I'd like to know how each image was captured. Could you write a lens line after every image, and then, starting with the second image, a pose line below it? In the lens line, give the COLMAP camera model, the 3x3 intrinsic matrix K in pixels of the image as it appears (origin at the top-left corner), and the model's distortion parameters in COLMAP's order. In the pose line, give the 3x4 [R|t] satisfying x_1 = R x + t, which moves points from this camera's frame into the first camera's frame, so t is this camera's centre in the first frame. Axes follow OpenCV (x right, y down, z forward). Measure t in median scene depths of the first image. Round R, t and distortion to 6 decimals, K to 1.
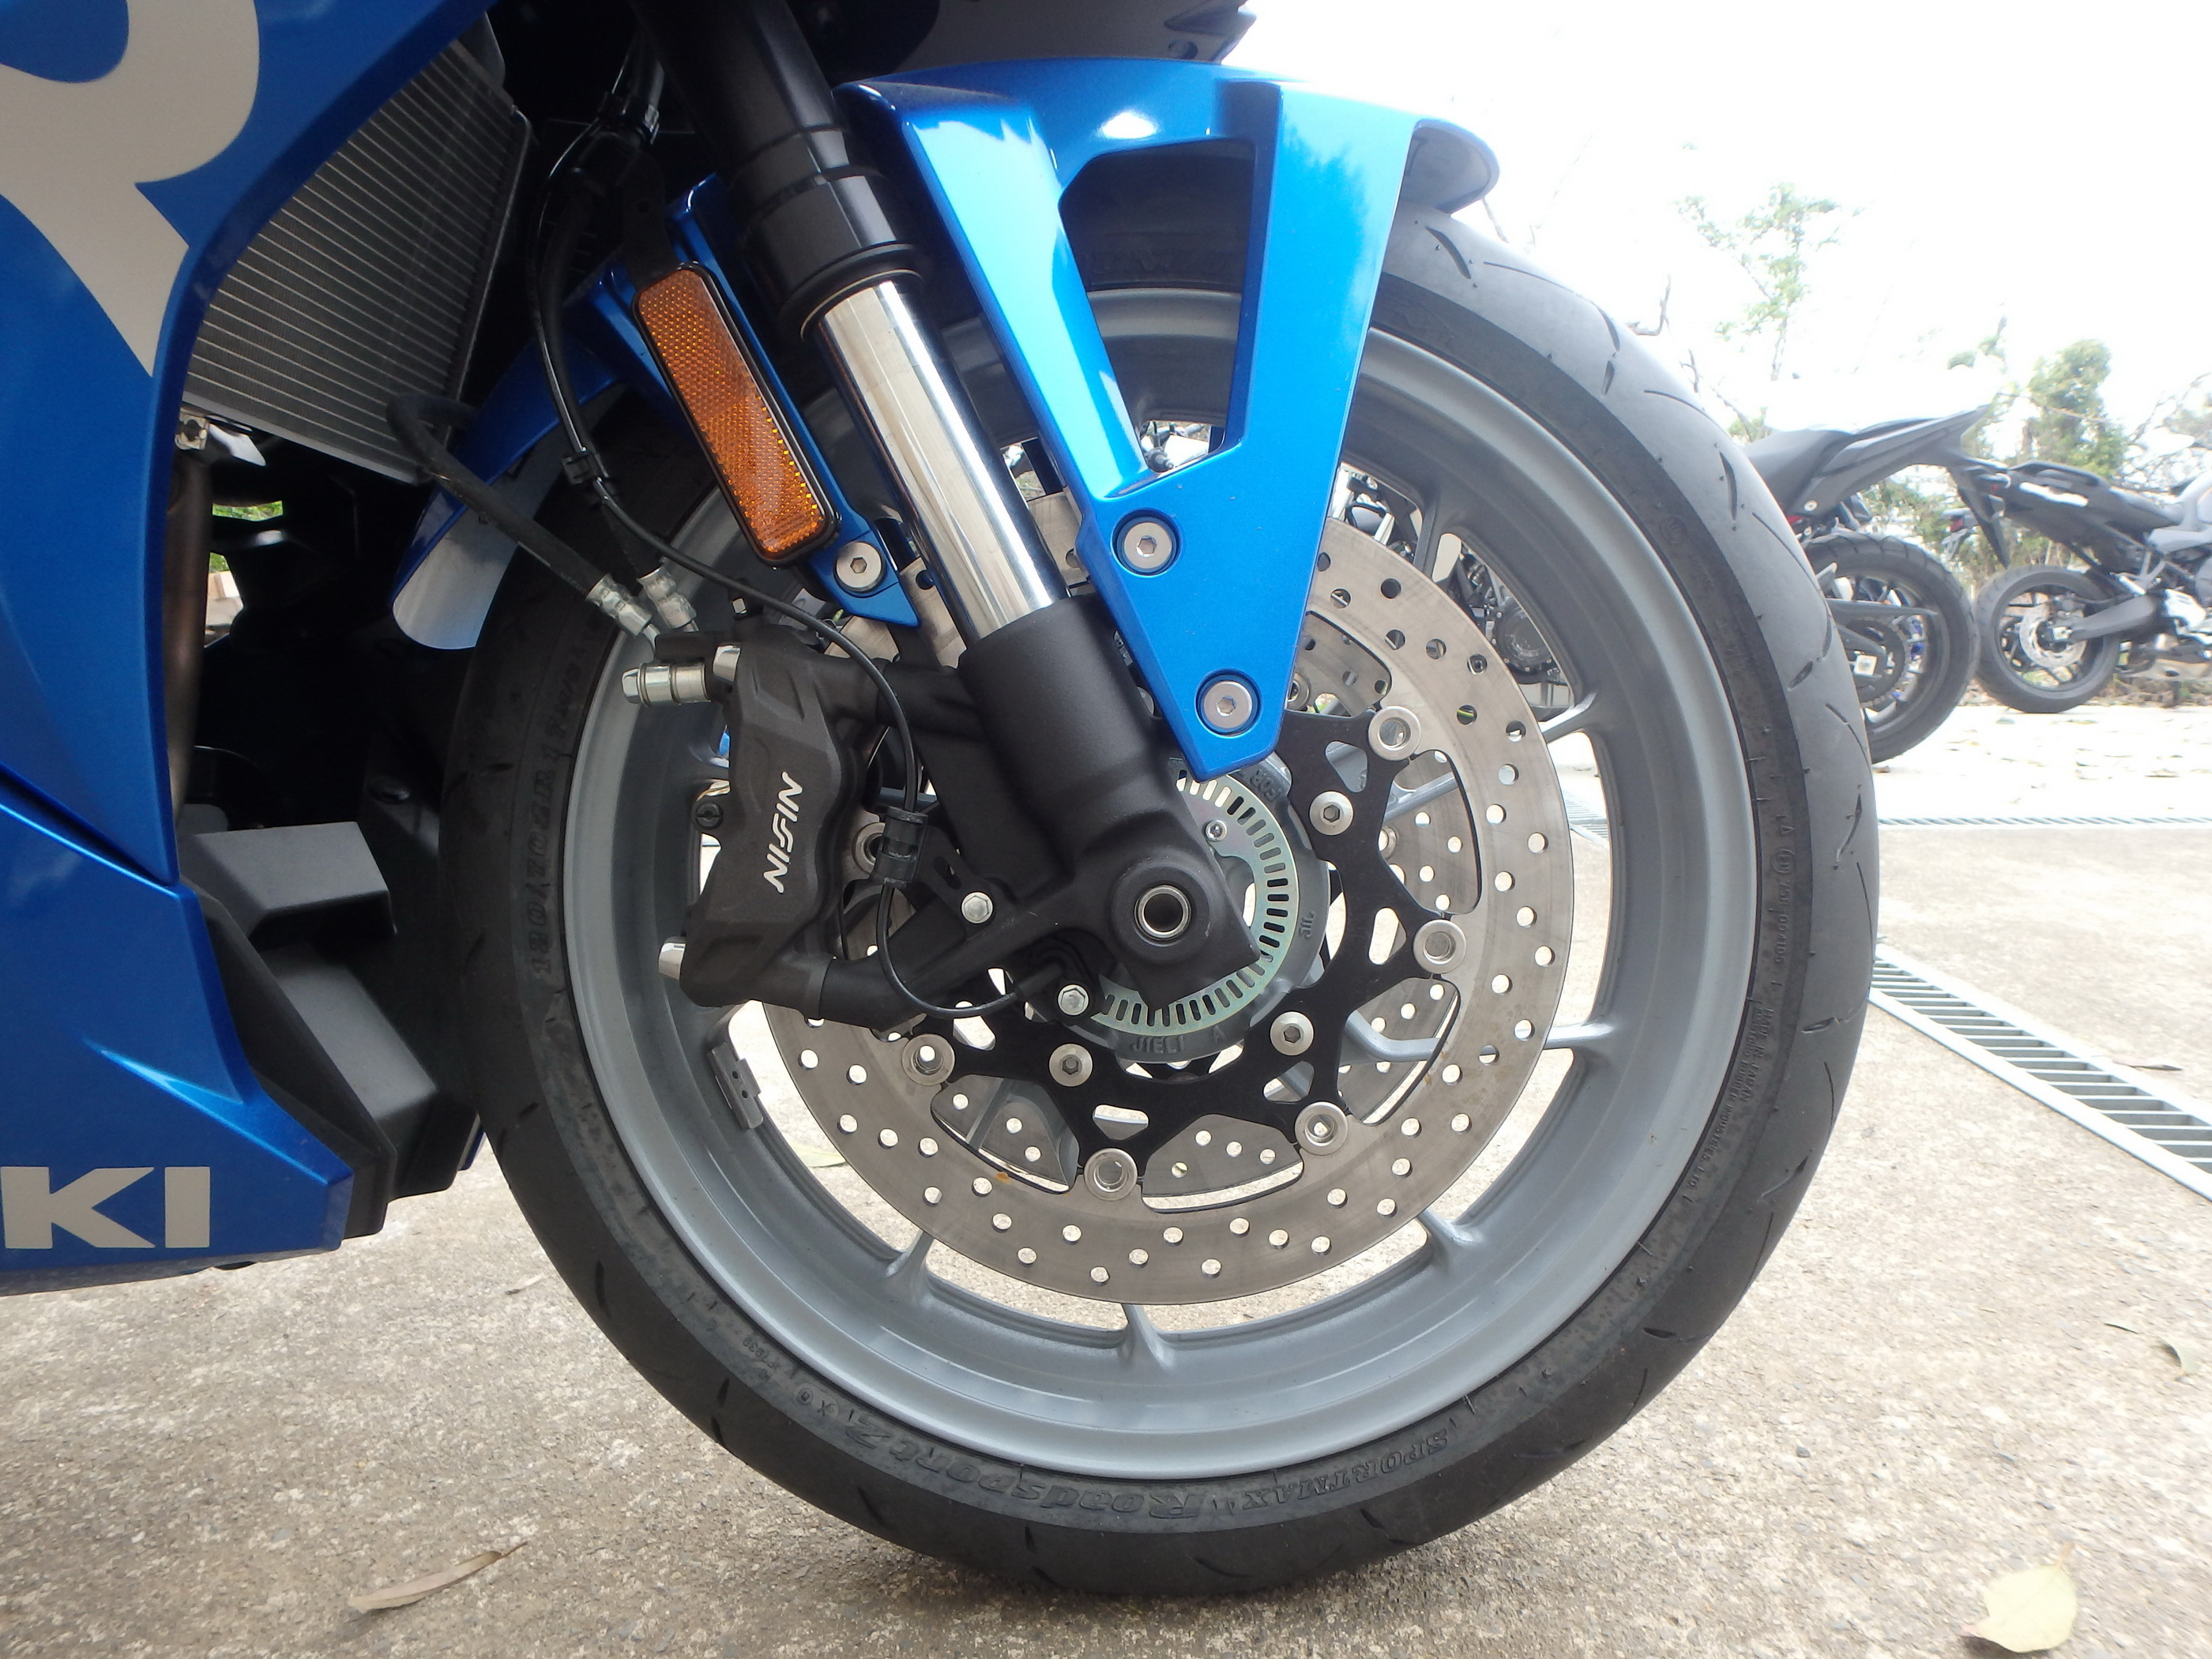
lens RADIAL K [[1364.2, 0, 1109.5], [0, 1364.2, 828.2], [0, 0, 1]] dist [-0.033431, 0.005054]
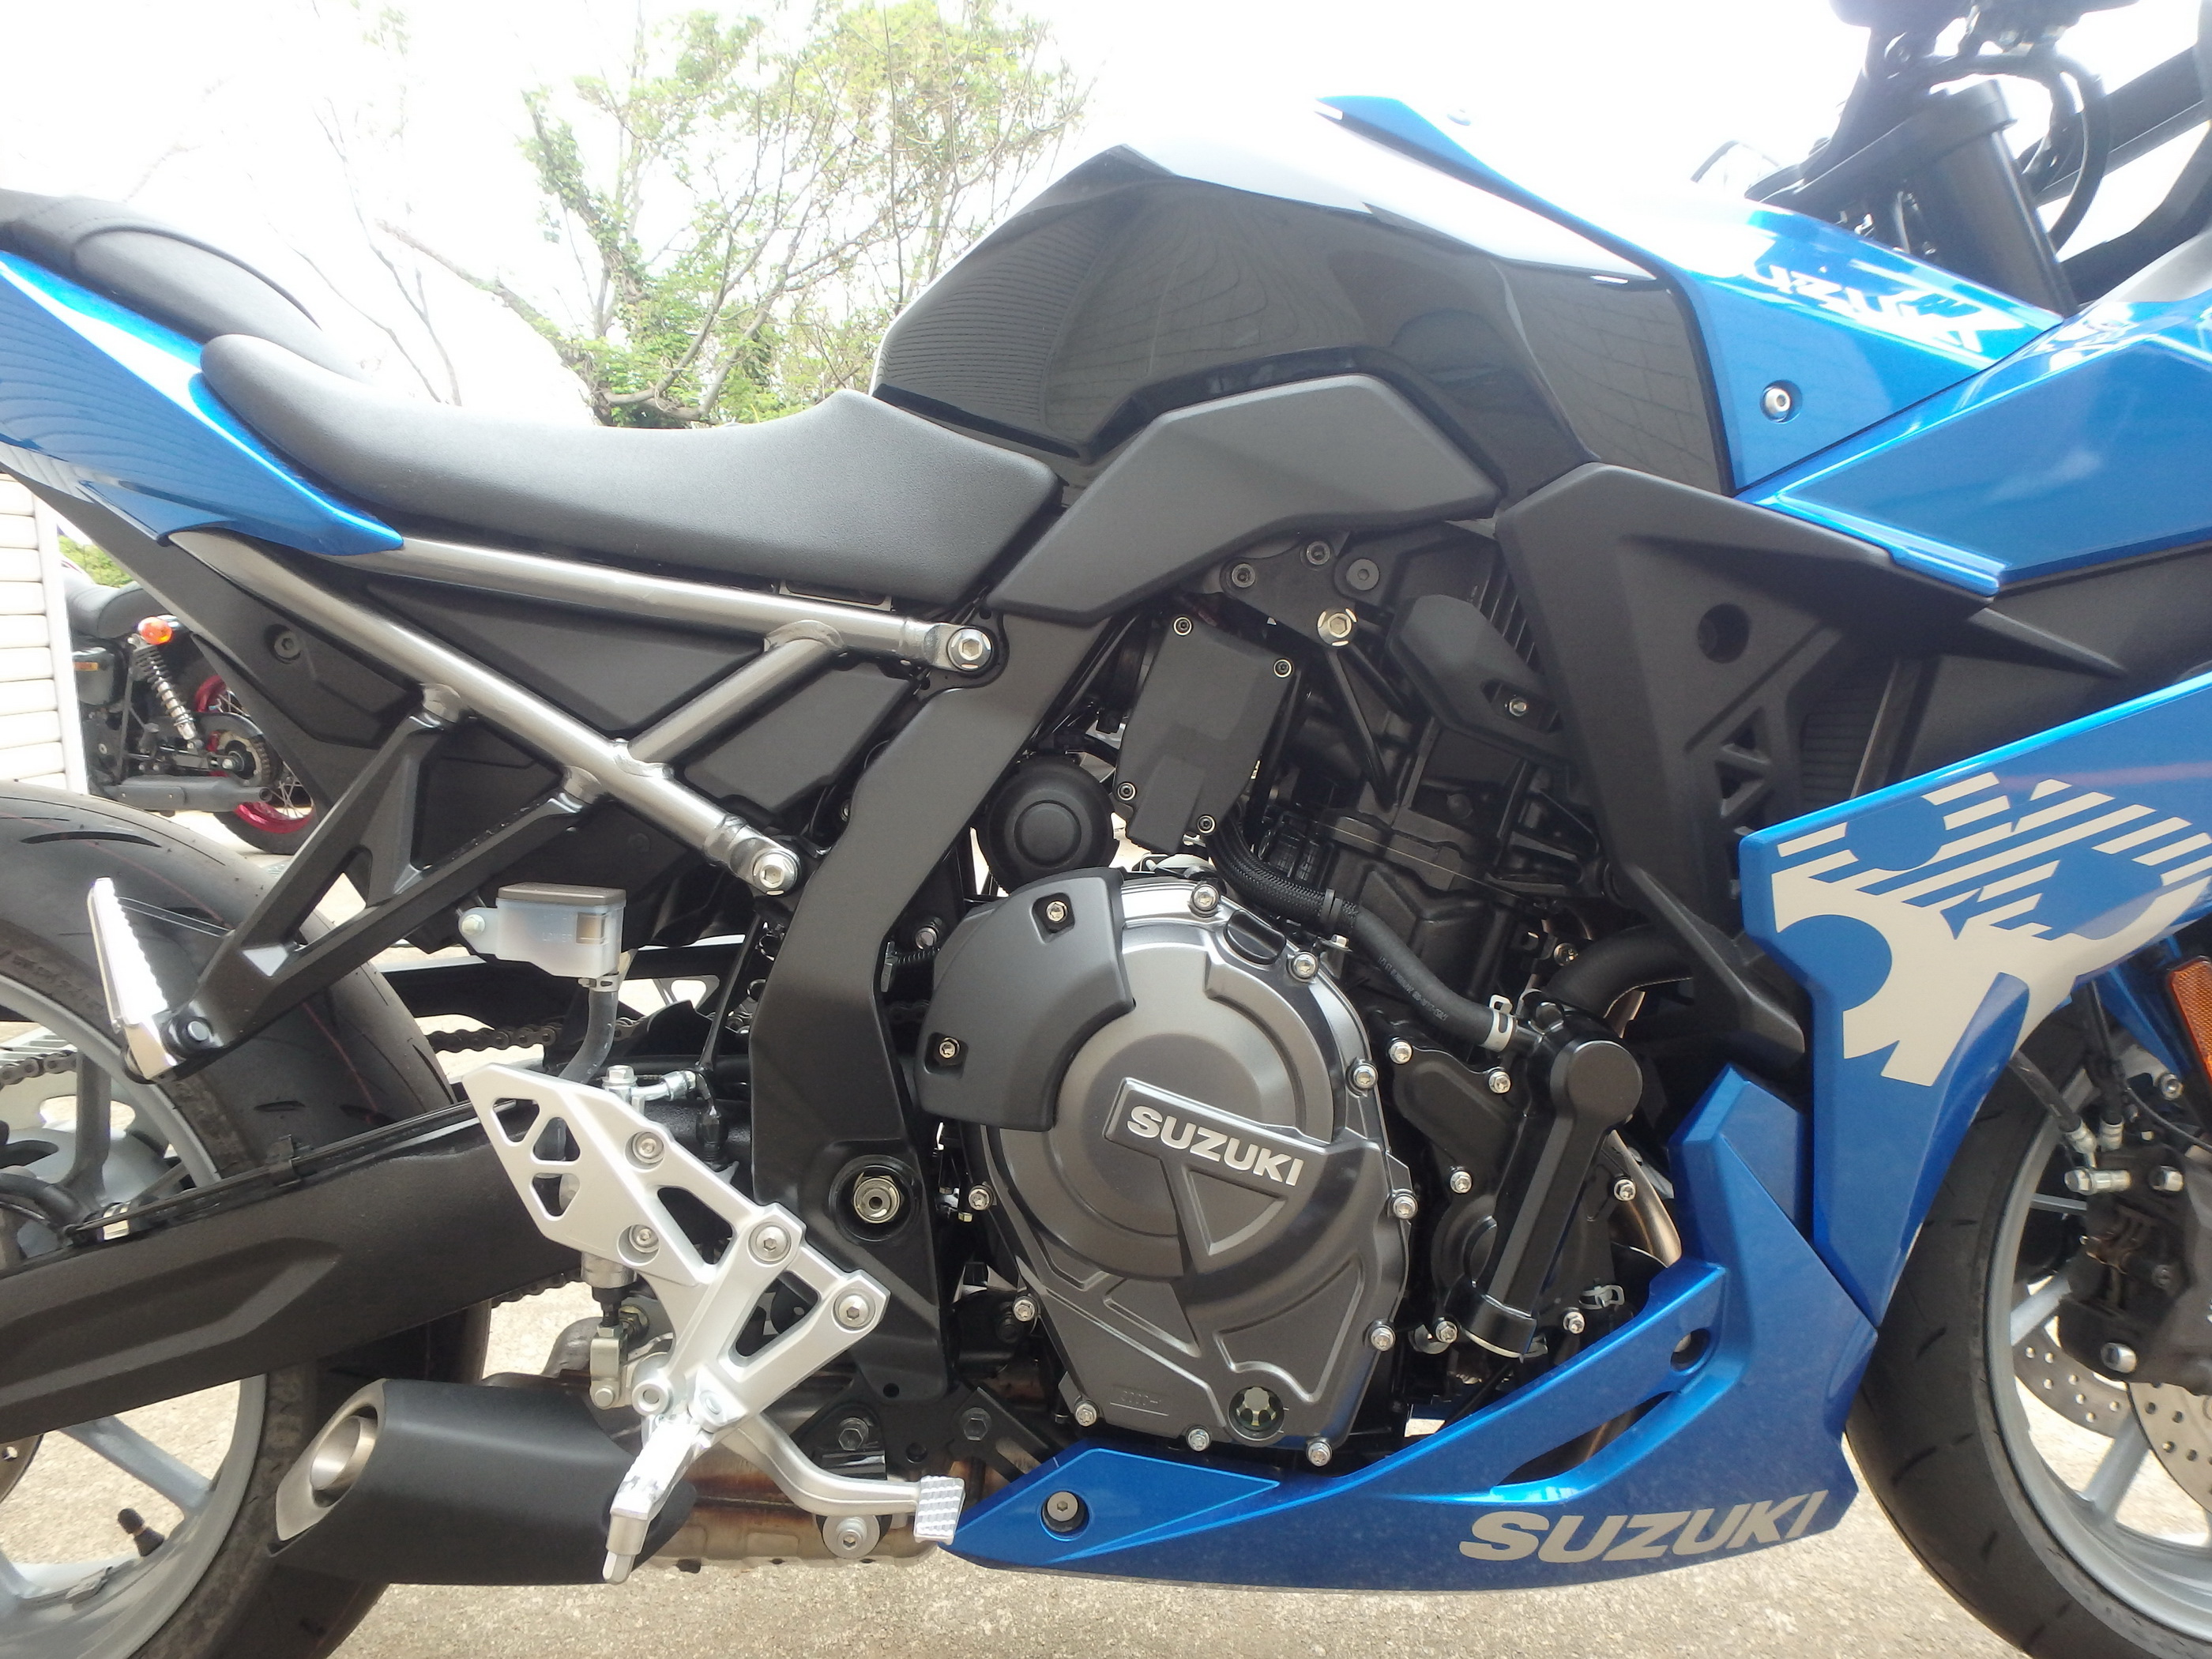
lens RADIAL K [[1364.2, 0, 1092.5], [0, 1364.2, 811.4], [0, 0, 1]] dist [-0.033431, 0.005054]
pose [[0.997787, 0.022439, 0.062584, -1.172184], [-0.022777, 0.999730, 0.004692, -0.381297], [-0.062461, -0.006107, 0.998029, -0.365593]]
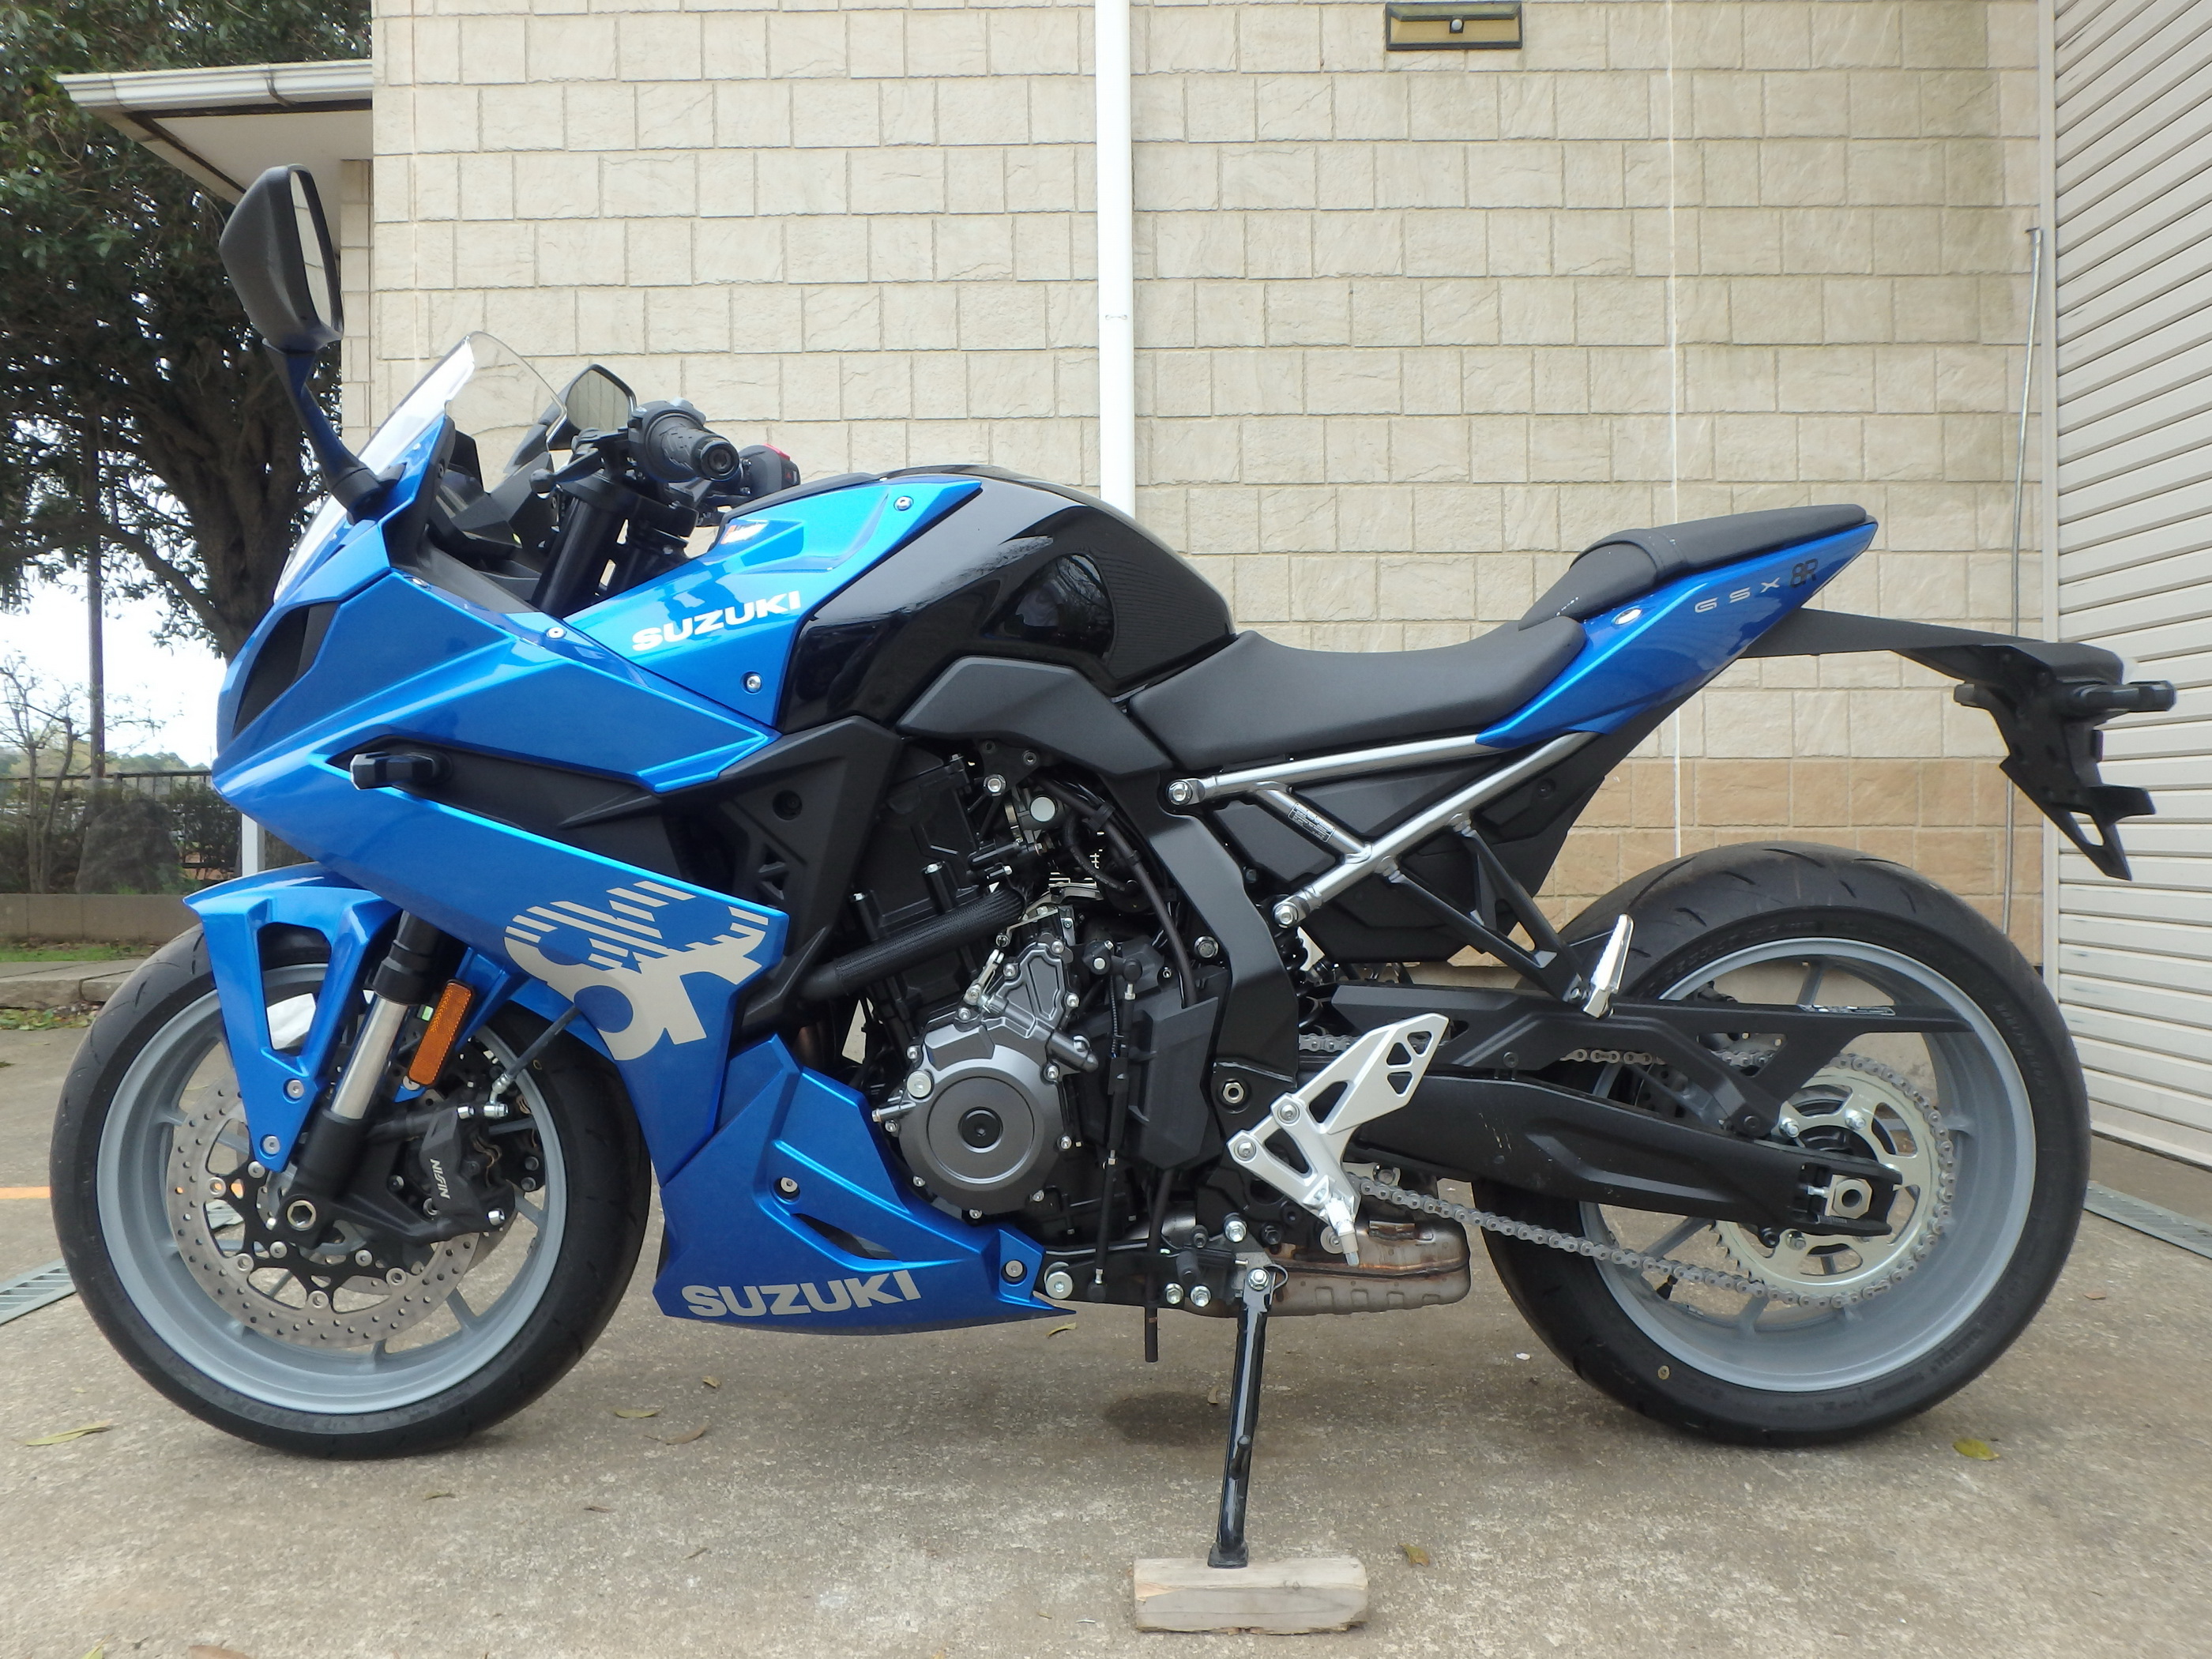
lens RADIAL K [[1605.3, 0, 1128.6], [0, 1605.3, 790.0], [0, 0, 1]] dist [0.012634, -0.023828]
pose [[-0.998385, 0.036972, -0.043137, -1.032041], [0.030878, 0.990465, 0.134258, -0.810597], [0.047690, 0.132709, -0.990007, 3.160885]]
